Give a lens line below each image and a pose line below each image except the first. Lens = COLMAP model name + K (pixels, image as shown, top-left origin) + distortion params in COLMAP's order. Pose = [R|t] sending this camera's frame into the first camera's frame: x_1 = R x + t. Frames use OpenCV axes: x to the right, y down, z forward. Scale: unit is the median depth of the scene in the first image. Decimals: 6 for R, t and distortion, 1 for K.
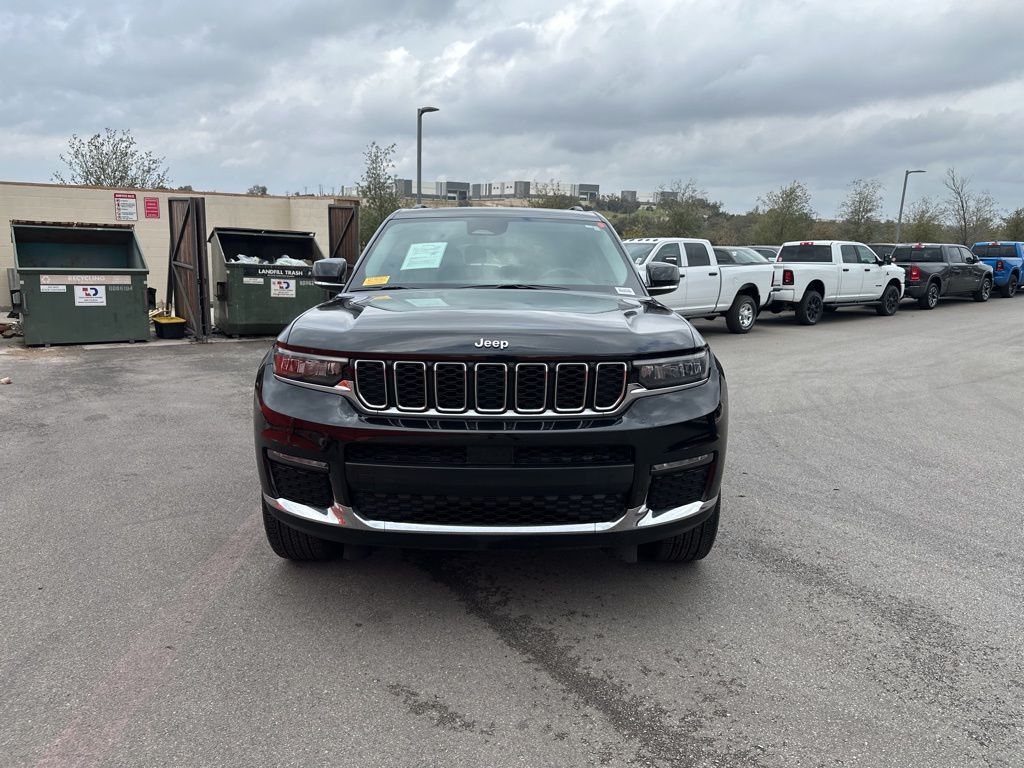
lens RADIAL K [[722.0, 0, 517.2], [0, 722.0, 385.3], [0, 0, 1]] dist [0.082998, -0.115276]
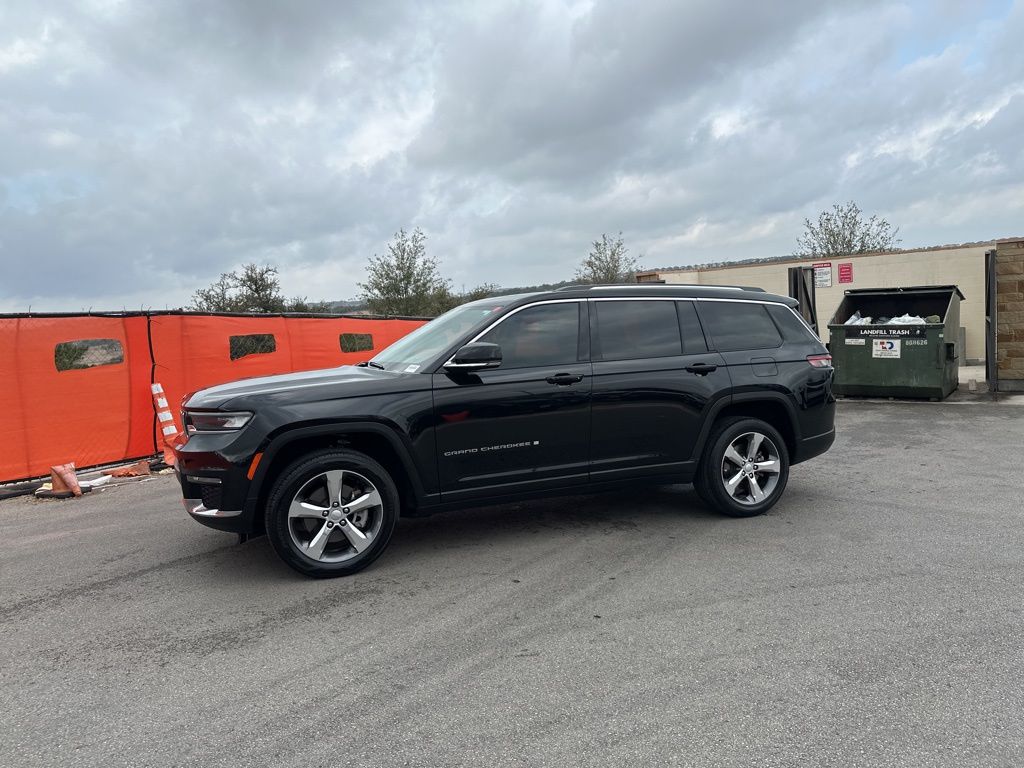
lens RADIAL K [[721.6, 0, 508.3], [0, 721.6, 378.8], [0, 0, 1]] dist [0.083536, -0.129086]
pose [[0.359698, 0.033289, -0.932475, 0.393689], [-0.108500, 0.994076, -0.006365, -0.035111], [0.926739, 0.103463, 0.361179, 0.205362]]
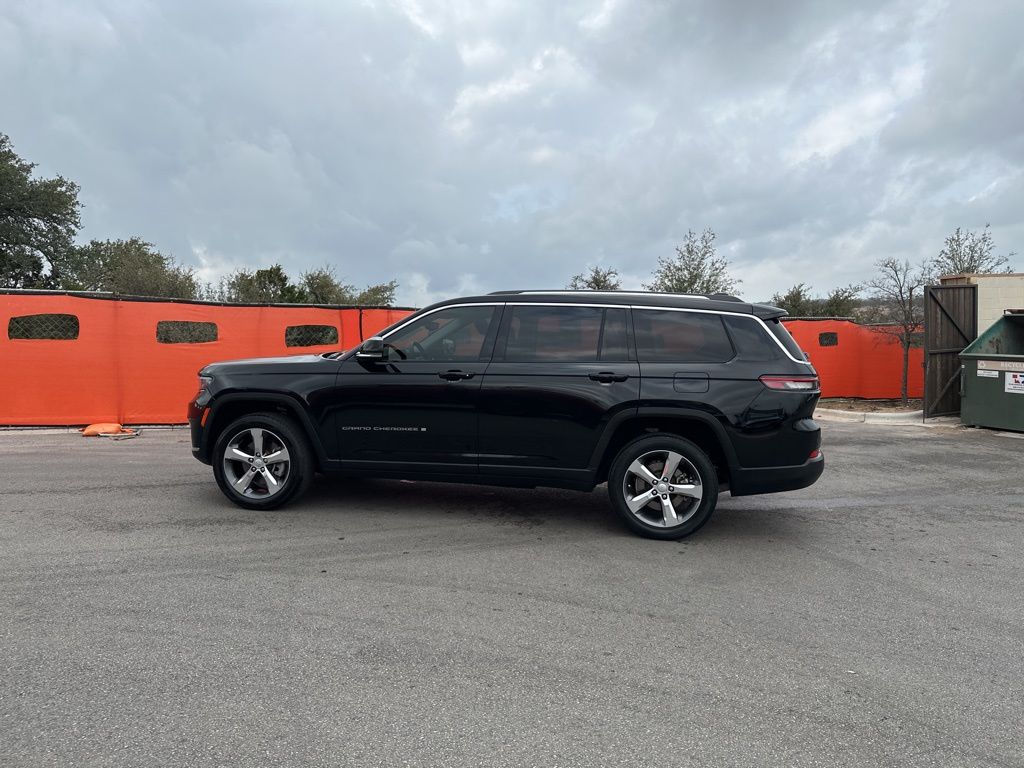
lens RADIAL K [[721.6, 0, 508.3], [0, 721.6, 378.8], [0, 0, 1]] dist [0.083536, -0.129086]
pose [[-0.192185, 0.041134, -0.980496, 0.452498], [-0.175568, 0.981561, 0.075591, -0.074608], [0.965526, 0.186671, -0.181420, 0.468659]]
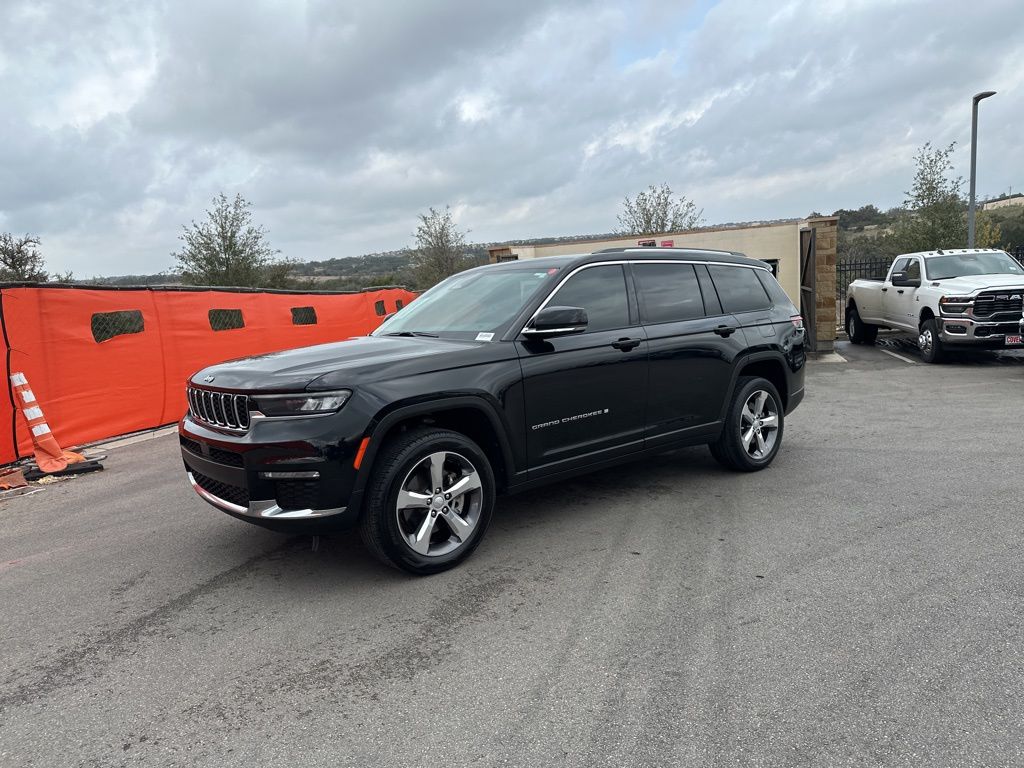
lens RADIAL K [[721.6, 0, 508.3], [0, 721.6, 378.8], [0, 0, 1]] dist [0.083536, -0.129086]
pose [[0.627029, 0.037905, -0.778073, 0.302929], [-0.065453, 0.997847, -0.004136, -0.017676], [0.776241, 0.053521, 0.628160, 0.095478]]
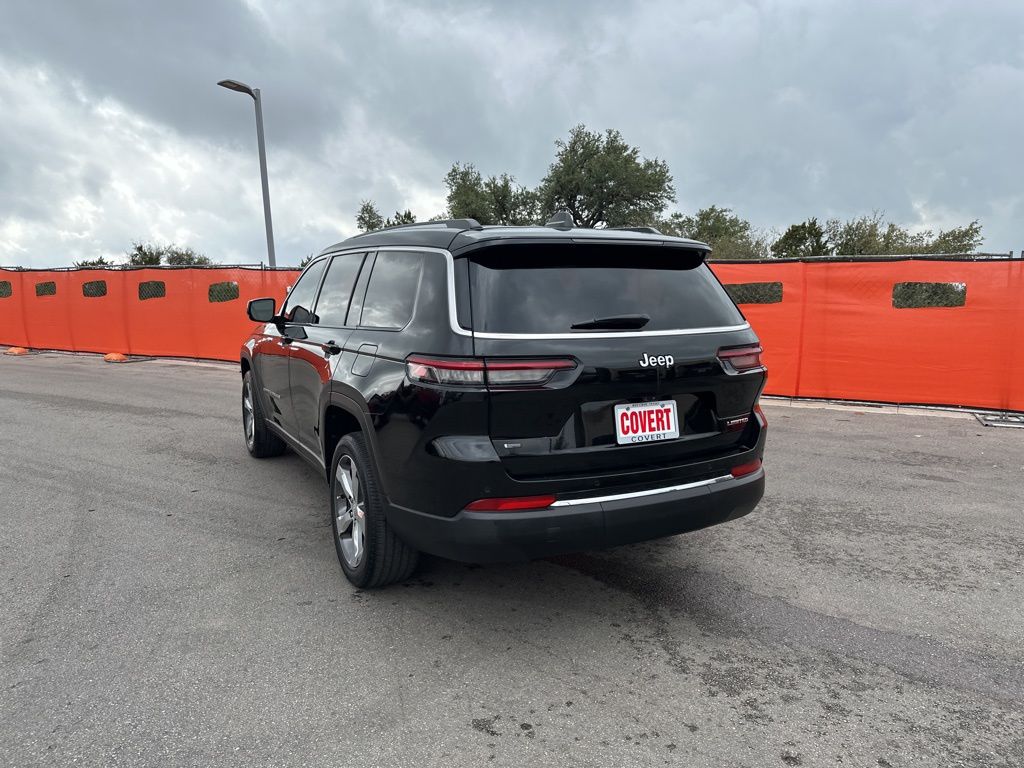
lens RADIAL K [[731.1, 0, 512.0], [0, 731.1, 384.0], [0, 0, 1]] dist [0.148503, -0.214375]
pose [[-0.900559, 0.041870, -0.432713, 0.120389], [-0.078230, 0.963495, 0.256042, -0.122793], [0.427637, 0.264432, -0.864409, 0.741040]]
